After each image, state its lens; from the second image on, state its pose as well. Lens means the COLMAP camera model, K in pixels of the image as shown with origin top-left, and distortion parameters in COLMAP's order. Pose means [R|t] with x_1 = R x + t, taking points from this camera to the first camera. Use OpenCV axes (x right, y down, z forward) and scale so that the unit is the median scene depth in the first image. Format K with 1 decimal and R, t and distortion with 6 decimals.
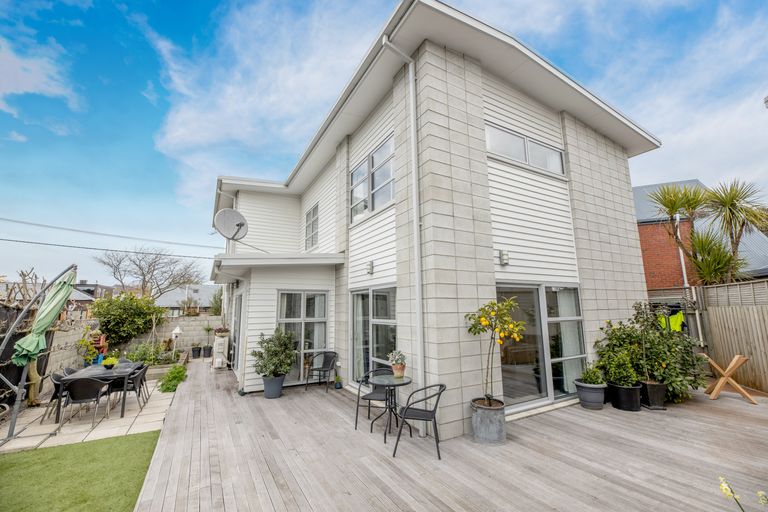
lens RADIAL K [[317.0, 0, 385.5], [0, 317.0, 255.7], [0, 0, 1]] dist [-0.002721, -0.002543]
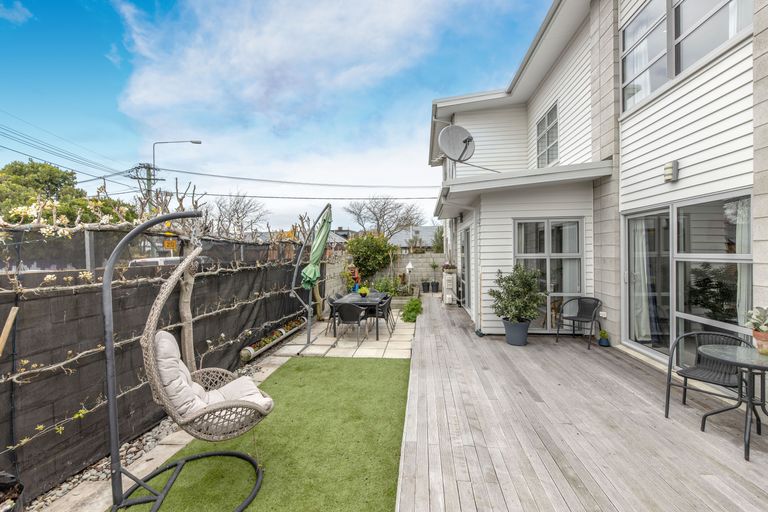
lens RADIAL K [[317.0, 0, 384.3], [0, 317.0, 257.0], [0, 0, 1]] dist [-0.002721, -0.002543]
pose [[0.807782, 0.007176, -0.589438, -0.143594], [0.102607, 0.982950, 0.152582, 0.051113], [0.580483, -0.183733, 0.793273, 0.163383]]
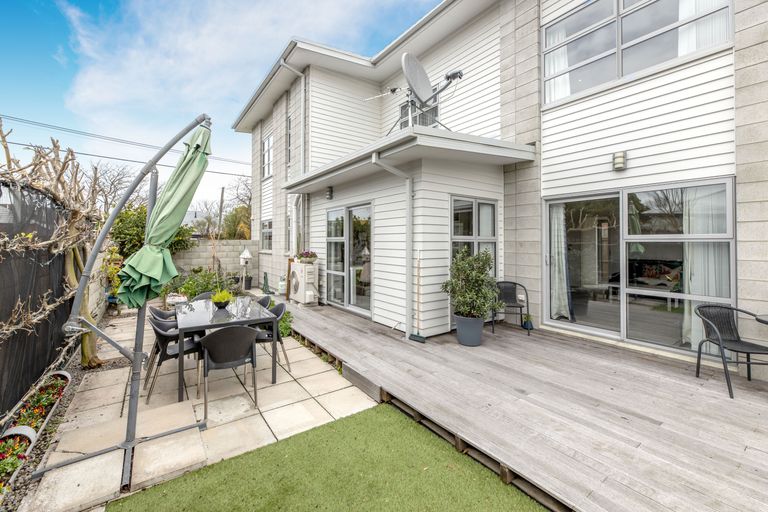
lens RADIAL K [[317.0, 0, 385.0], [0, 317.0, 236.0], [0, 0, 1]] dist [-0.002721, -0.002543]
pose [[0.994210, 0.014959, 0.106409, -0.625959], [-0.029965, 0.989577, 0.140852, 0.118044], [-0.103193, -0.143225, 0.984296, 0.367072]]
